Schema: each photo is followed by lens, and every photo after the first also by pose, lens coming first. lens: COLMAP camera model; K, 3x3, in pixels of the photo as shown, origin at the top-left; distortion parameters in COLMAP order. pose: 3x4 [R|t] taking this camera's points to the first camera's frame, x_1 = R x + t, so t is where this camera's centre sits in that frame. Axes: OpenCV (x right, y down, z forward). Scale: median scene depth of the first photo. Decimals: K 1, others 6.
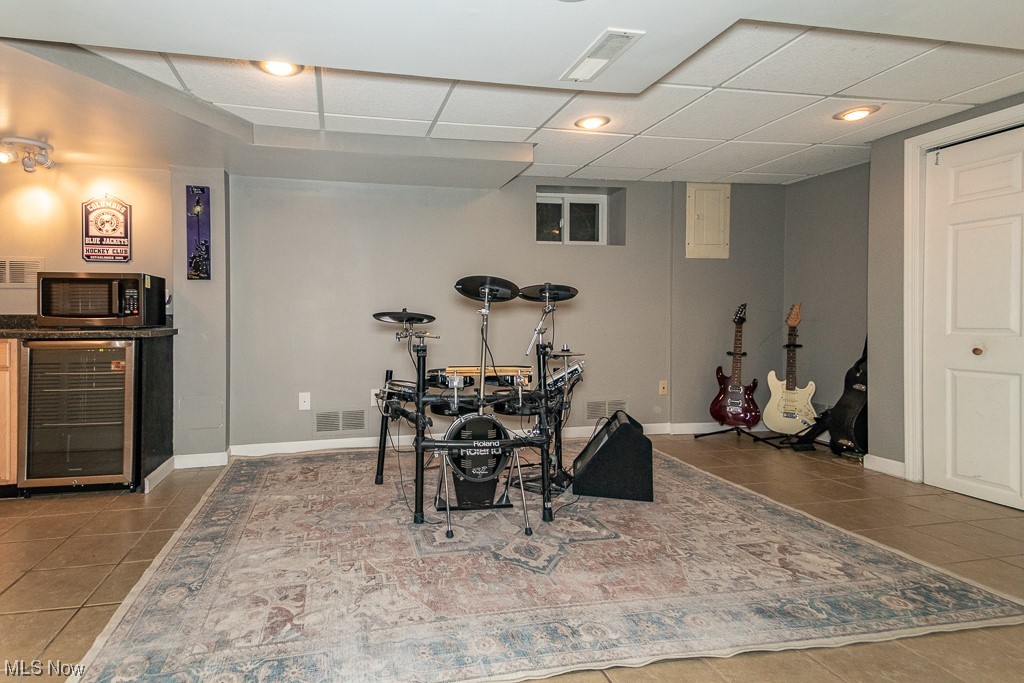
lens RADIAL K [[510.3, 0, 434.6], [0, 510.3, 312.9], [0, 0, 1]] dist [0.047685, -0.000998]
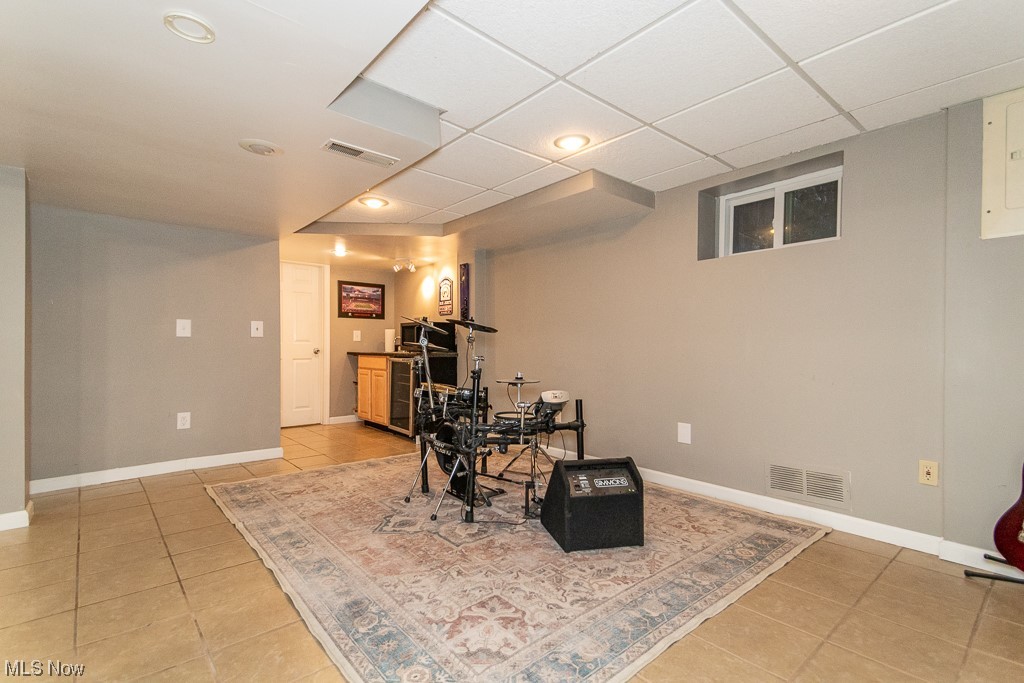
lens RADIAL K [[480.9, 0, 510.3], [0, 480.9, 348.5], [0, 0, 1]] dist [0.054802, -0.000912]
pose [[0.481644, 0.005179, -0.876352, 1.329936], [-0.000867, 0.999985, 0.005433, 0.008606], [0.876366, -0.001857, 0.481641, 0.611611]]
